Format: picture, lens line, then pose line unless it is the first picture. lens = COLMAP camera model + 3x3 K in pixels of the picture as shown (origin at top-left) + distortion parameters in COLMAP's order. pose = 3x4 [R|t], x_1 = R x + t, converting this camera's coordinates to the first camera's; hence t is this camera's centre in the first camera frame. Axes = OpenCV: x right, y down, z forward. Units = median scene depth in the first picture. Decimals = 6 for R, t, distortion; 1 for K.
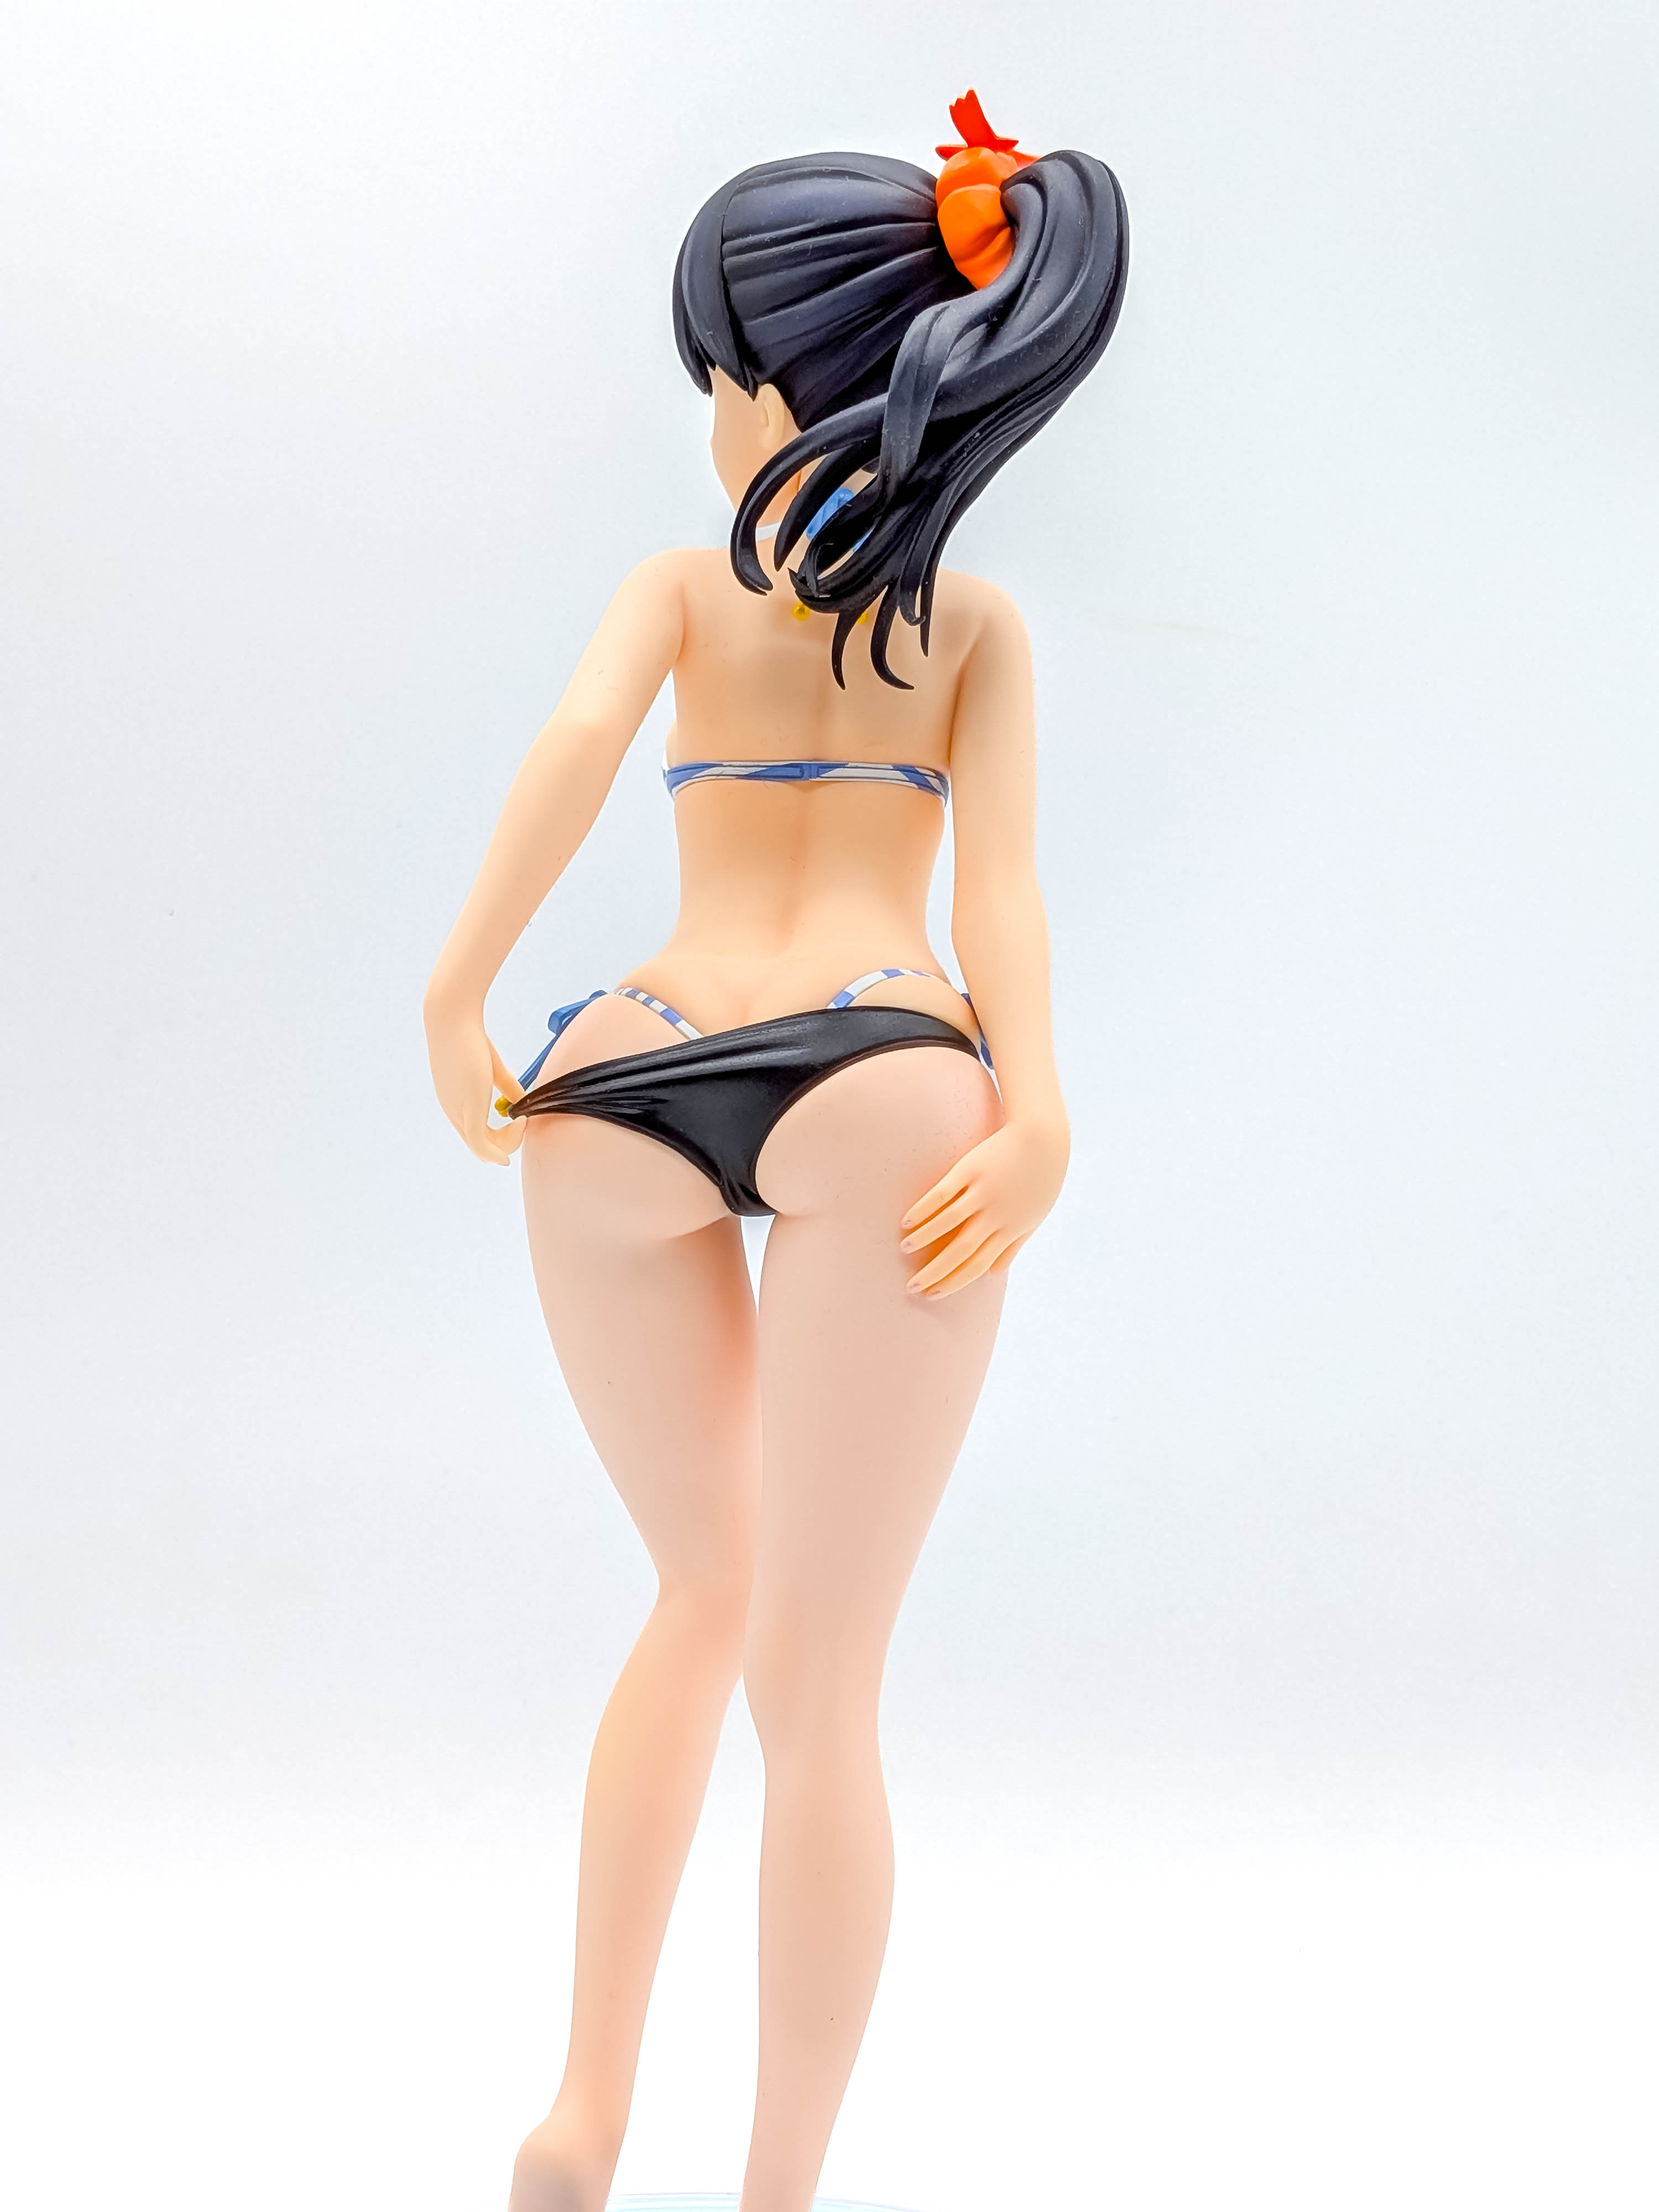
lens RADIAL K [[3124.7, 0, 824.7], [0, 3124.7, 1057.5], [0, 0, 1]] dist [0.089800, -0.050950]
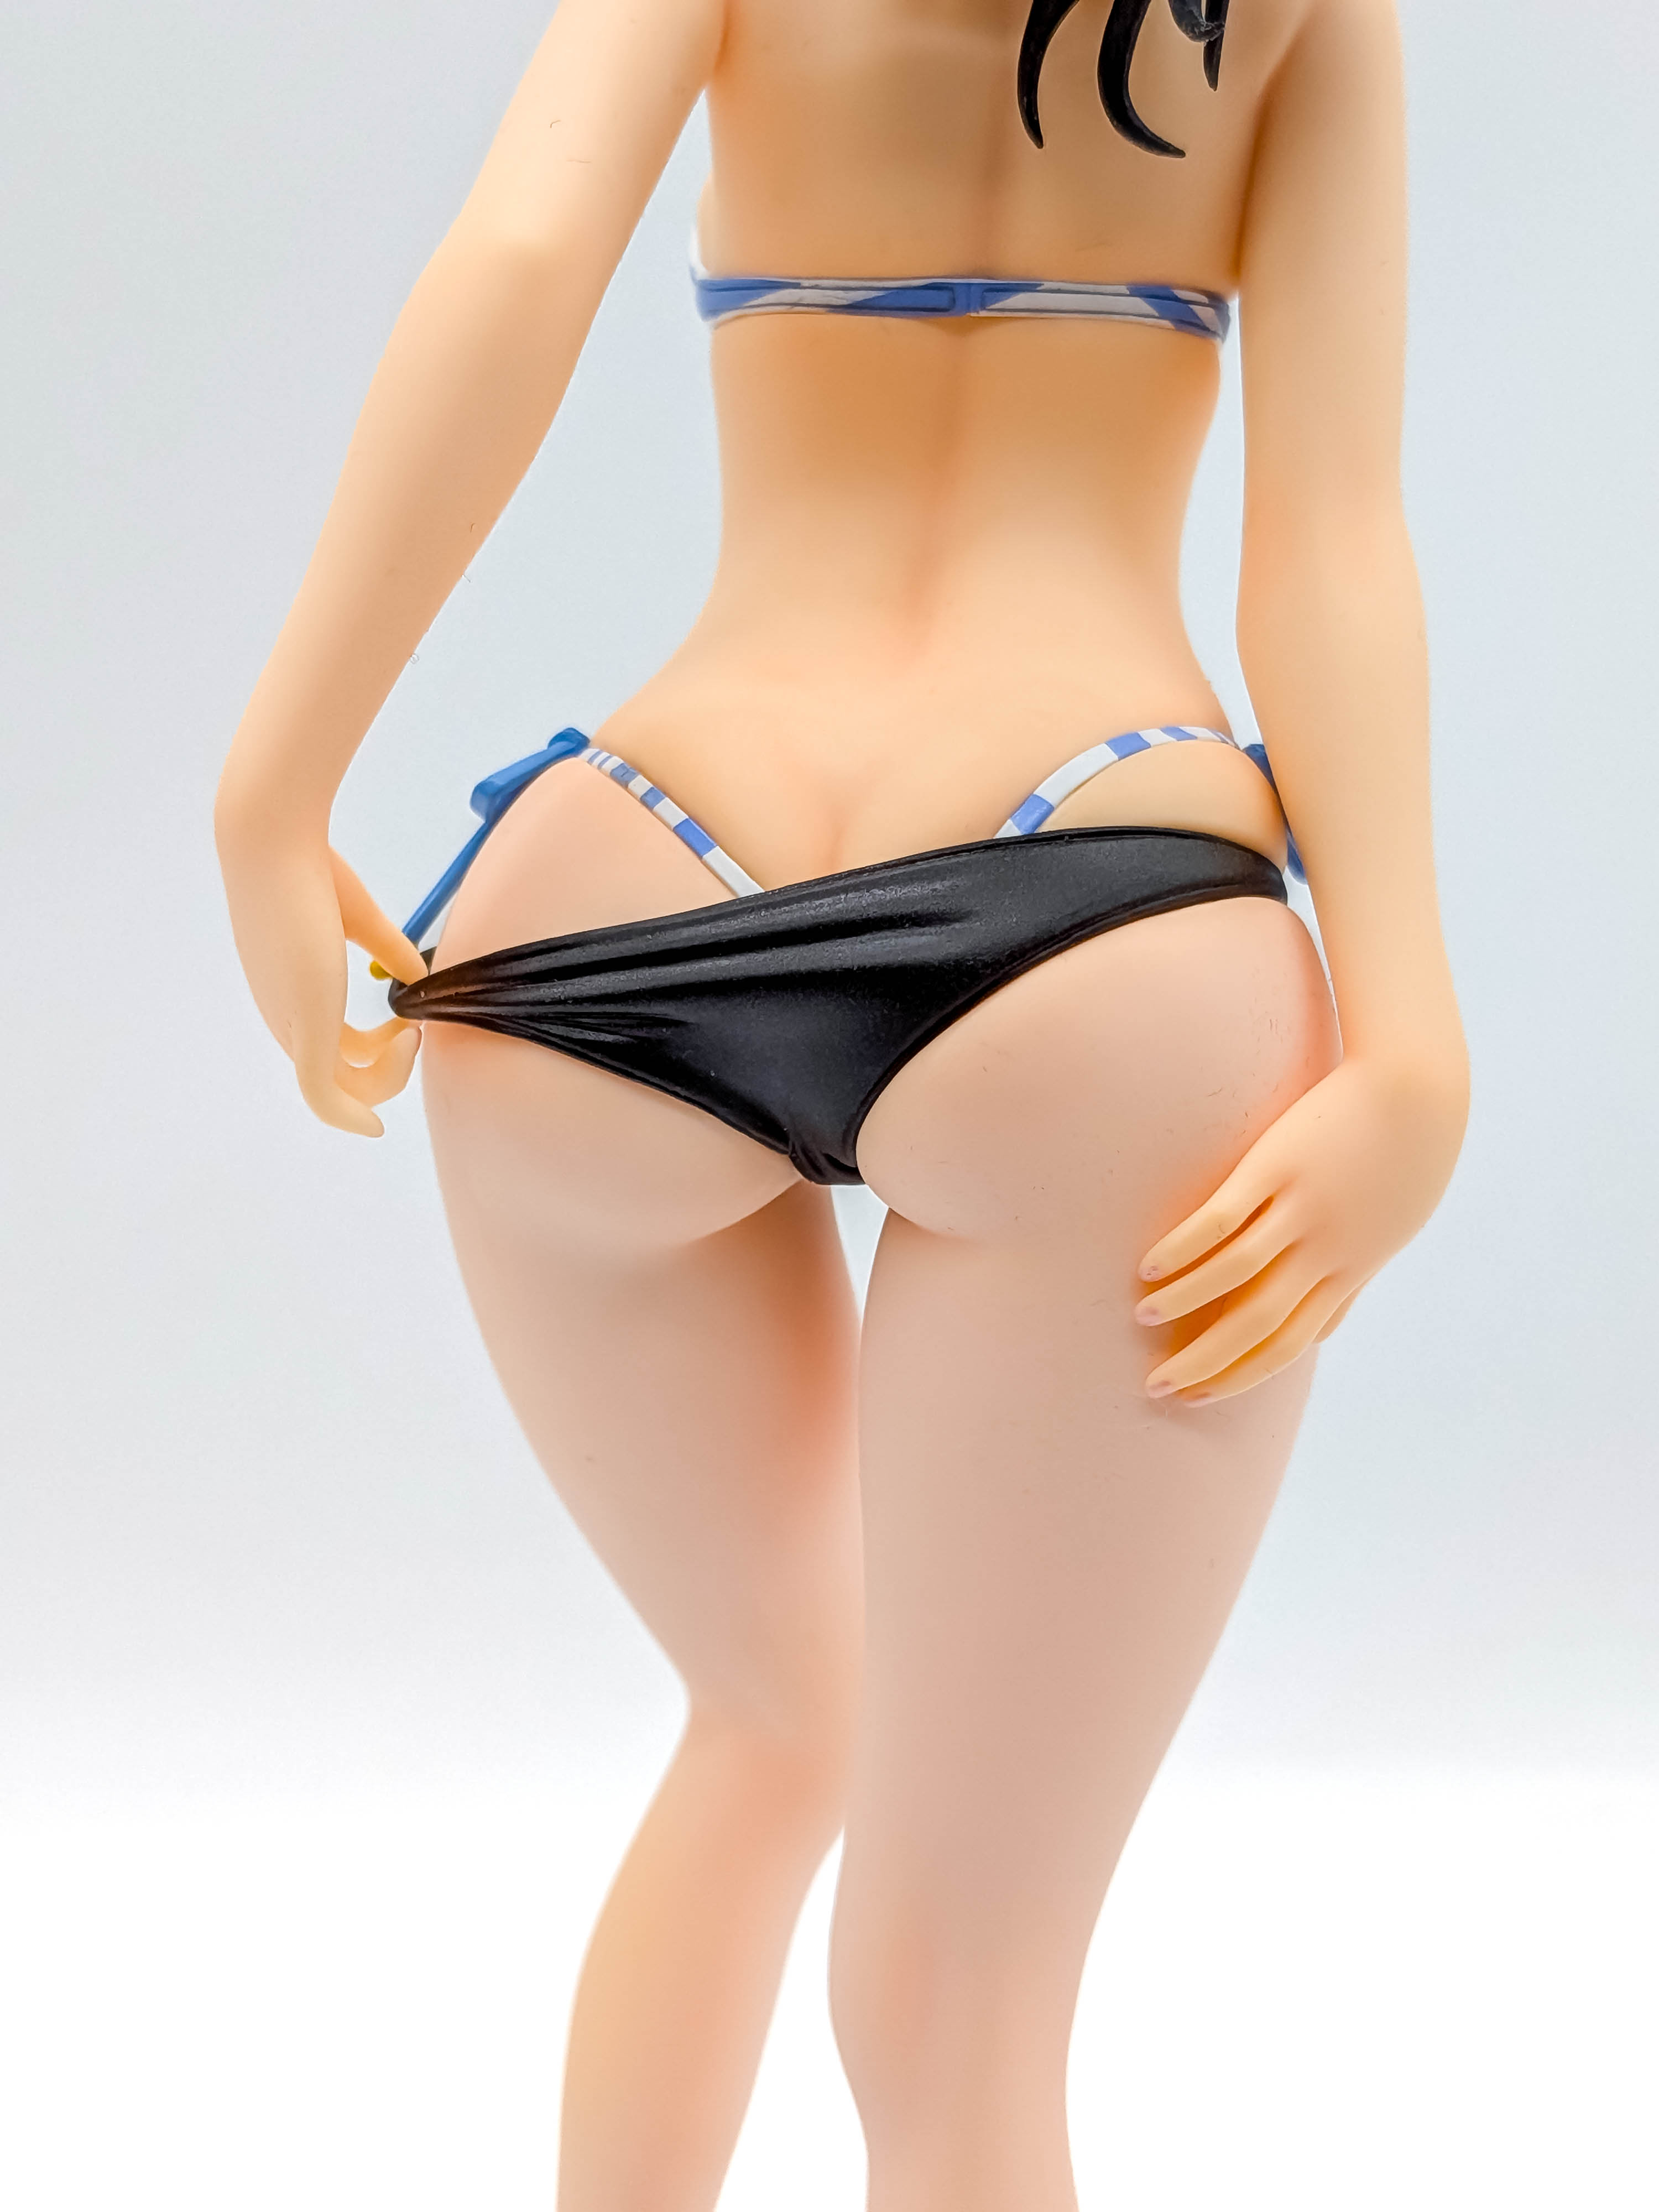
lens RADIAL K [[3239.1, 0, 729.7], [0, 3239.1, 1105.1], [0, 0, 1]] dist [0.017876, 0.001432]
pose [[0.998119, 0.013252, -0.059857, -0.010698], [0.002669, 0.966040, 0.258379, -0.106472], [0.061248, -0.258053, 0.964187, 0.466427]]
